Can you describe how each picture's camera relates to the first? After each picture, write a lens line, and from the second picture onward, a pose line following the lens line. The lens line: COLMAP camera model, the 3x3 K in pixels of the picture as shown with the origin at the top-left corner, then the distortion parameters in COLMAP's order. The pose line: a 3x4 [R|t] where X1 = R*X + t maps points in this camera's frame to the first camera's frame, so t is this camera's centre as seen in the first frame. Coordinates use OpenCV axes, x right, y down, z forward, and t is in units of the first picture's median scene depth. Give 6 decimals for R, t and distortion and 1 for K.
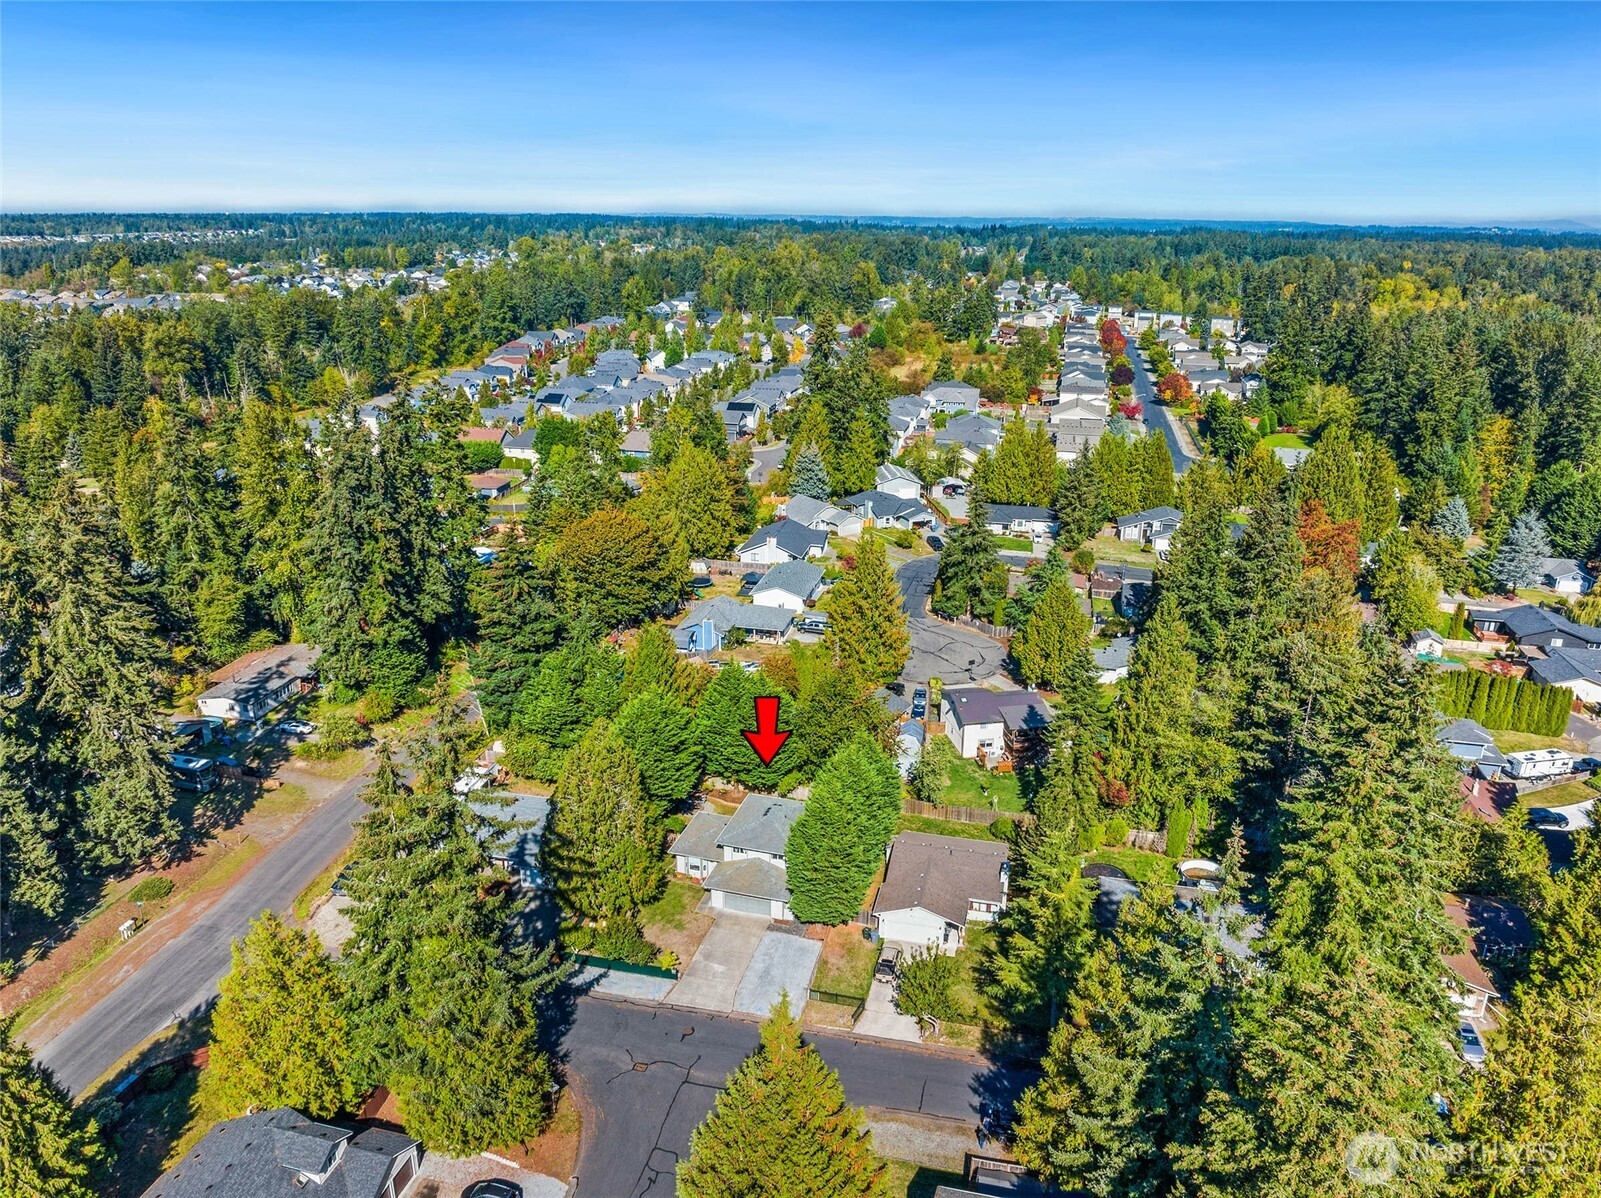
lens RADIAL K [[1128.0, 0, 800.8], [0, 1128.0, 596.4], [0, 0, 1]] dist [-0.029466, 0.008260]
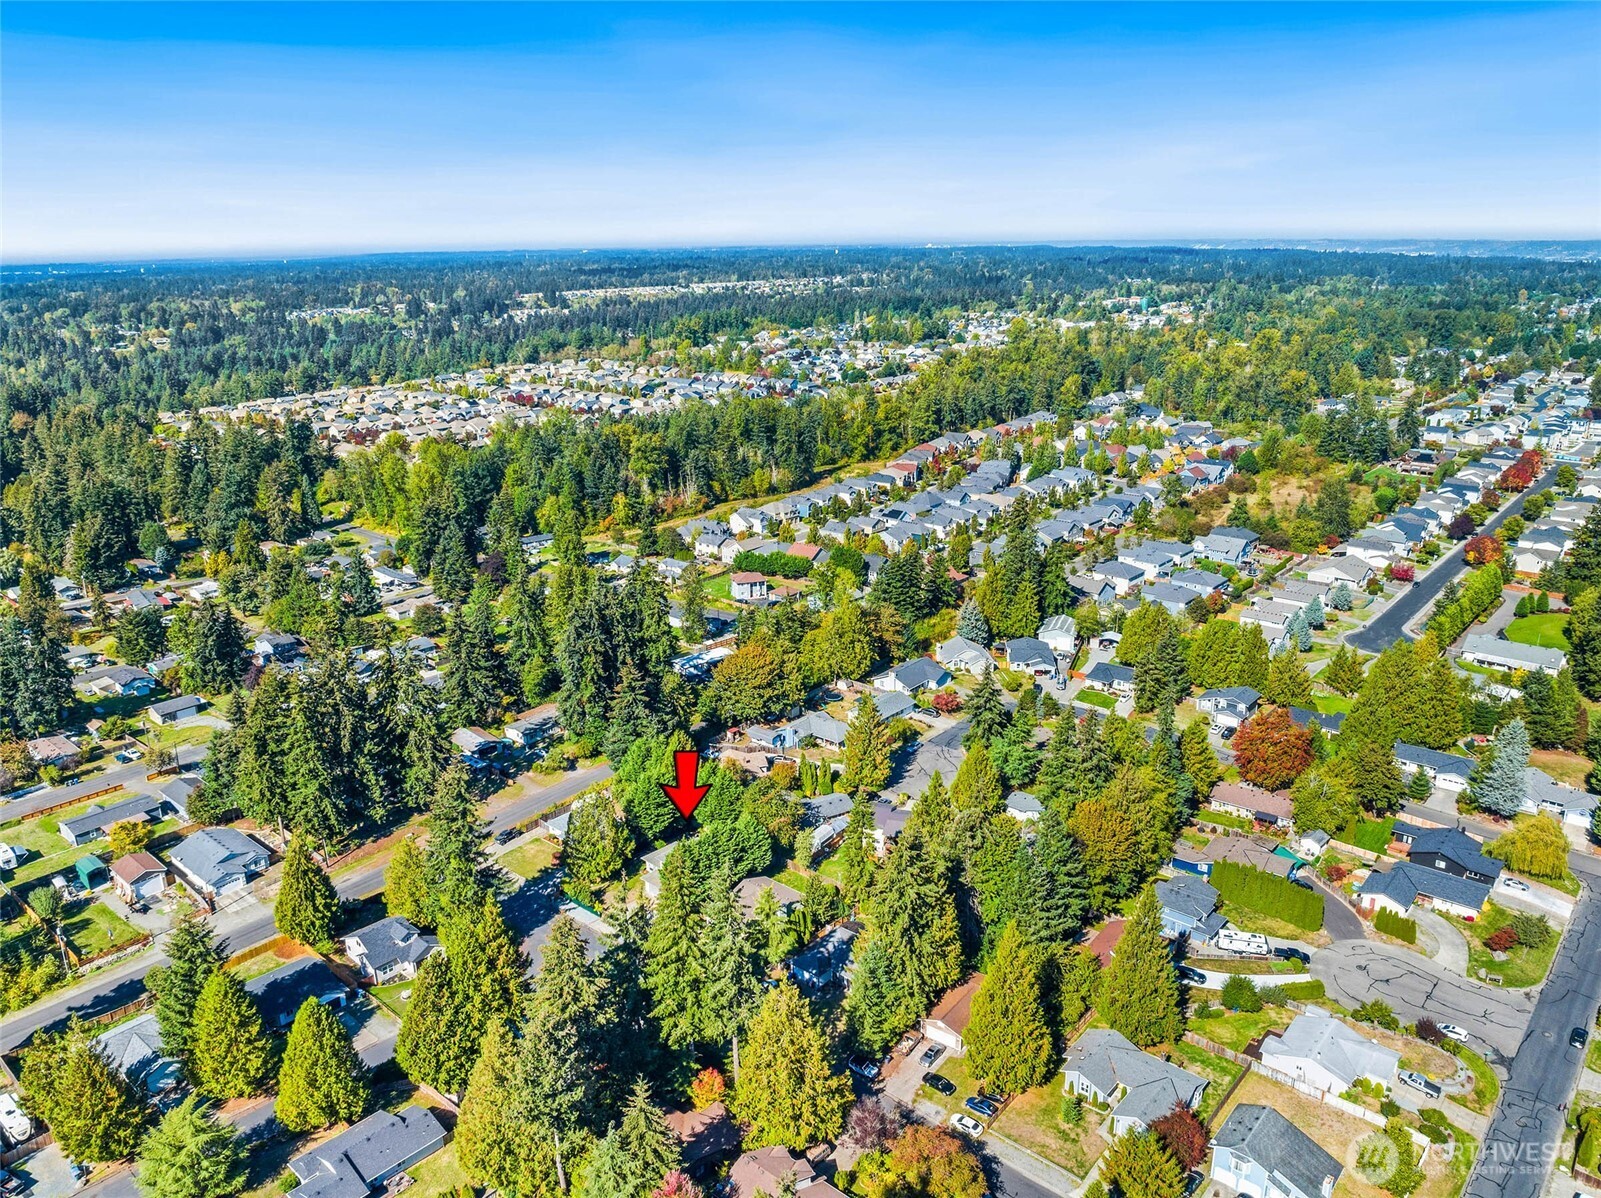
lens RADIAL K [[1128.0, 0, 797.5], [0, 1128.0, 601.5], [0, 0, 1]] dist [-0.029466, 0.008260]
pose [[0.890099, 0.113721, -0.441351, 0.574649], [-0.128454, 0.991709, -0.003530, -0.143398], [0.437290, 0.059835, 0.897328, -0.381809]]
